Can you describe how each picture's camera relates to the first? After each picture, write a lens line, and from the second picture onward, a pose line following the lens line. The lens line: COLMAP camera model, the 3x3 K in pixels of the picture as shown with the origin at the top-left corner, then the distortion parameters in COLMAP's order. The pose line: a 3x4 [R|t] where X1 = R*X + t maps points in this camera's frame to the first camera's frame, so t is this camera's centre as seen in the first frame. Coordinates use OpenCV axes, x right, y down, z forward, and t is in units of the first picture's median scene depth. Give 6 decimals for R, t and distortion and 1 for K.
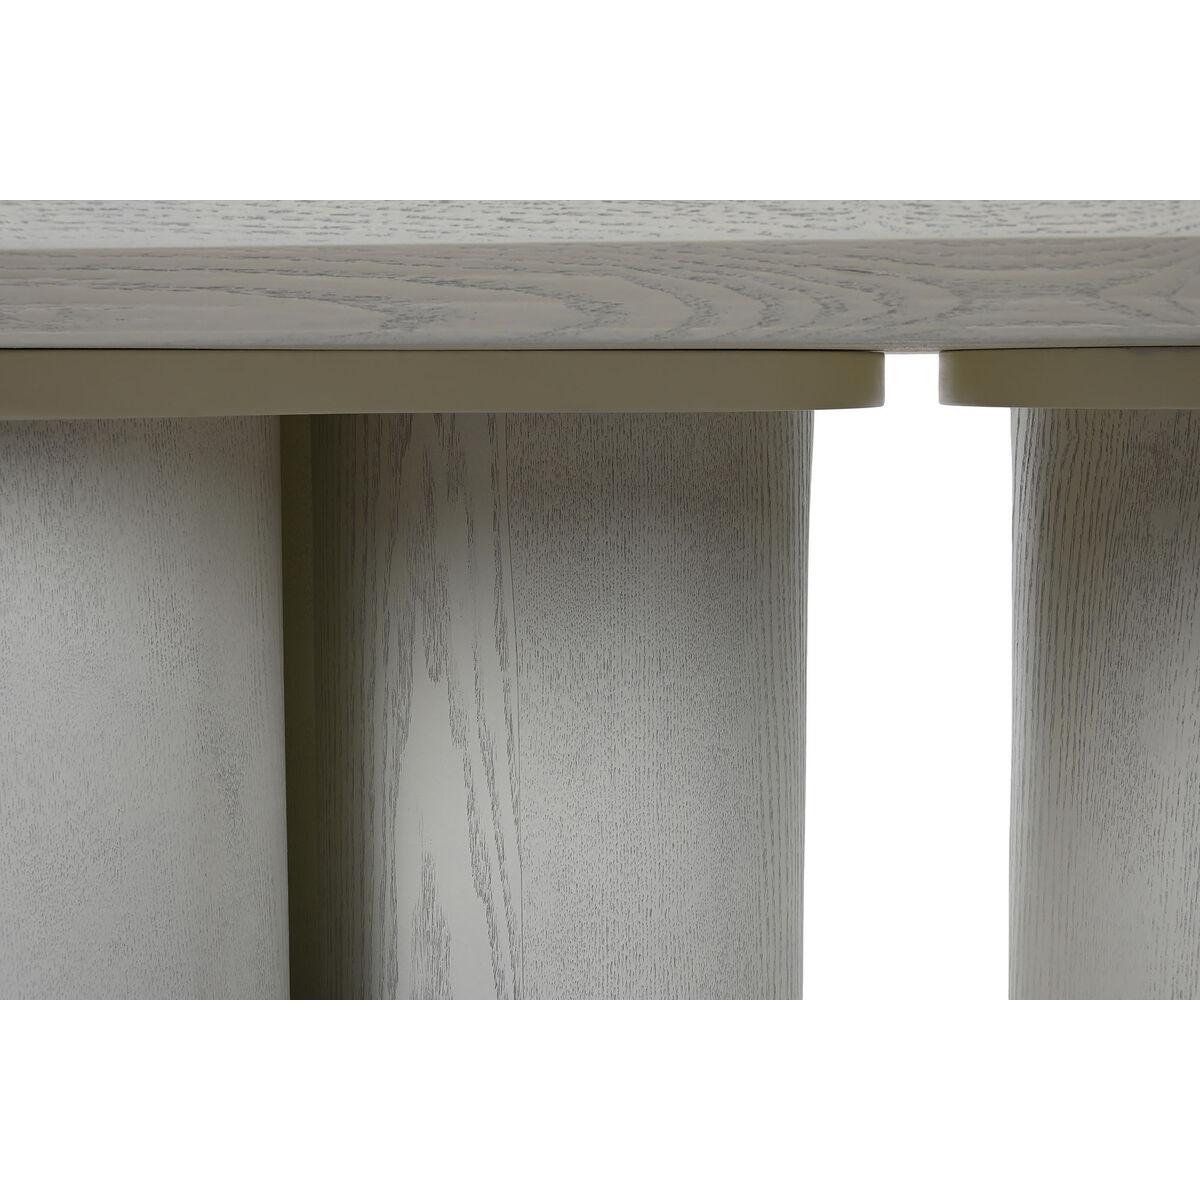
lens RADIAL K [[2134.9, 0, 600.0], [0, 2134.9, 600.0], [0, 0, 1]] dist [-0.010839, 0.072758]
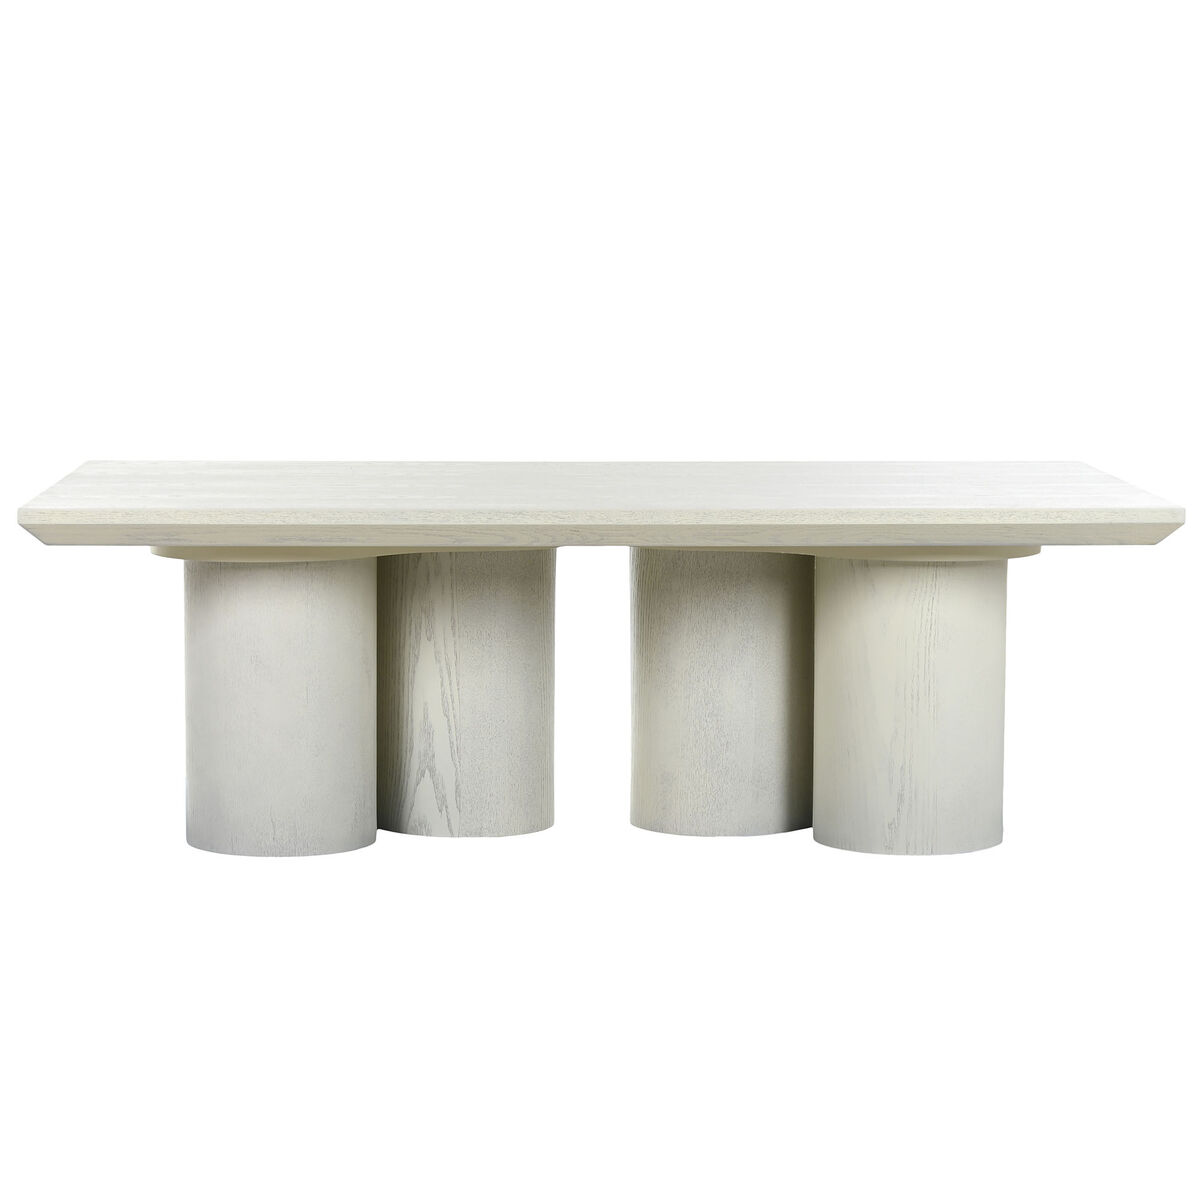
lens RADIAL K [[3707.9, 0, 600.0], [0, 3707.9, 600.0], [0, 0, 1]] dist [-0.040015, -0.371600]
pose [[0.990860, -0.007272, 0.134696, -0.523914], [0.007508, 0.999971, -0.001242, -0.009722], [-0.134683, 0.002242, 0.990886, -4.002503]]
